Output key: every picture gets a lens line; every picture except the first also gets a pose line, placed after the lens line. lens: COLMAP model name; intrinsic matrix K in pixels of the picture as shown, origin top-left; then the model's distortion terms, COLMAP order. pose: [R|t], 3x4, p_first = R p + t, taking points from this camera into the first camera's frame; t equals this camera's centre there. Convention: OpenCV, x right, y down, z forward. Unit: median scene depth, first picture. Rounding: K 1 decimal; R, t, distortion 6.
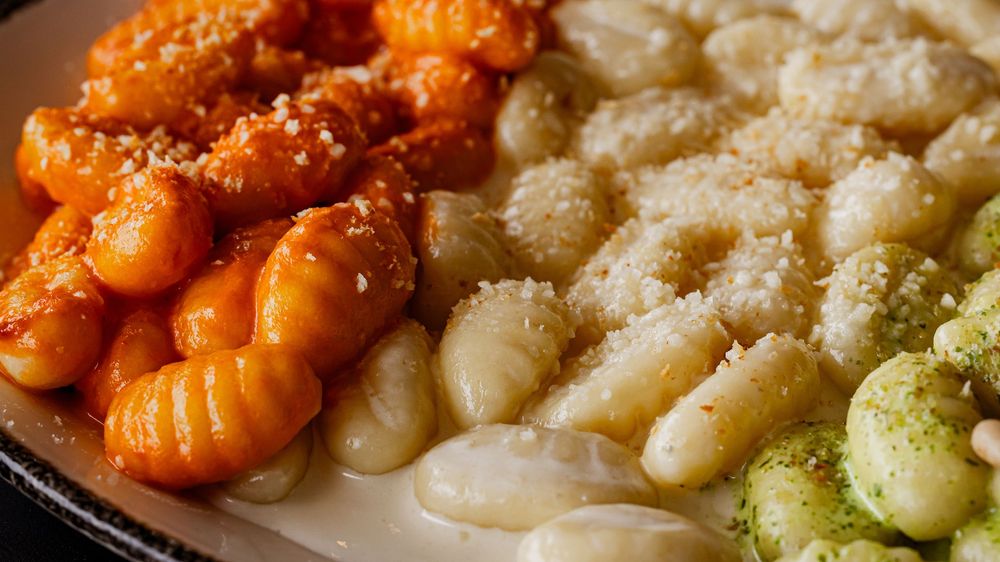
lens RADIAL K [[3096.6, 0, 500.0], [0, 3096.6, 281.0], [0, 0, 1]] dist [0.159094, 0.891420]
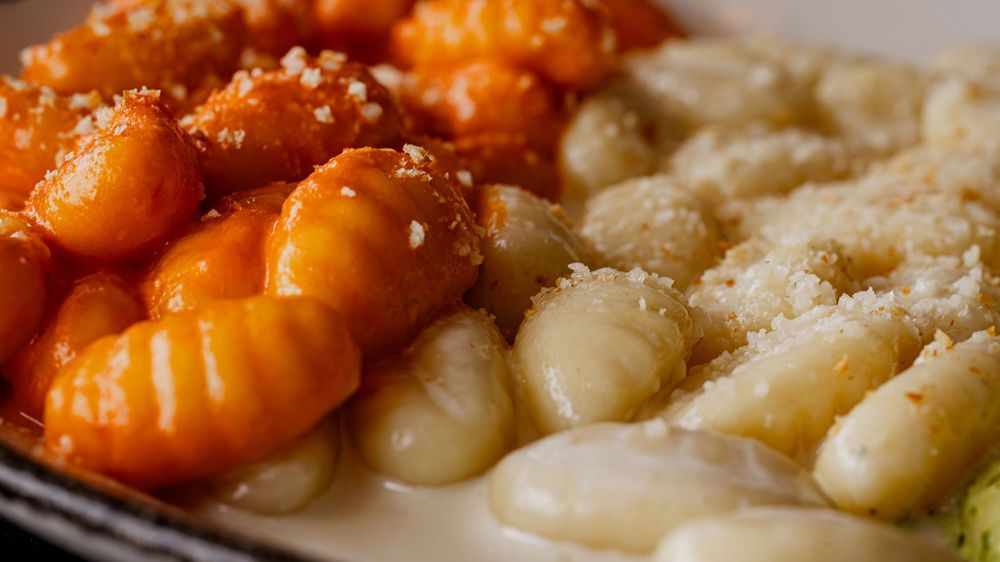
lens RADIAL K [[3096.6, 0, 500.0], [0, 3096.6, 281.0], [0, 0, 1]] dist [0.159094, 0.891420]
pose [[0.998103, 0.043348, 0.043717, -0.054549], [-0.034854, 0.983204, -0.179149, 0.134769], [-0.050749, 0.177285, 0.982850, 0.289259]]
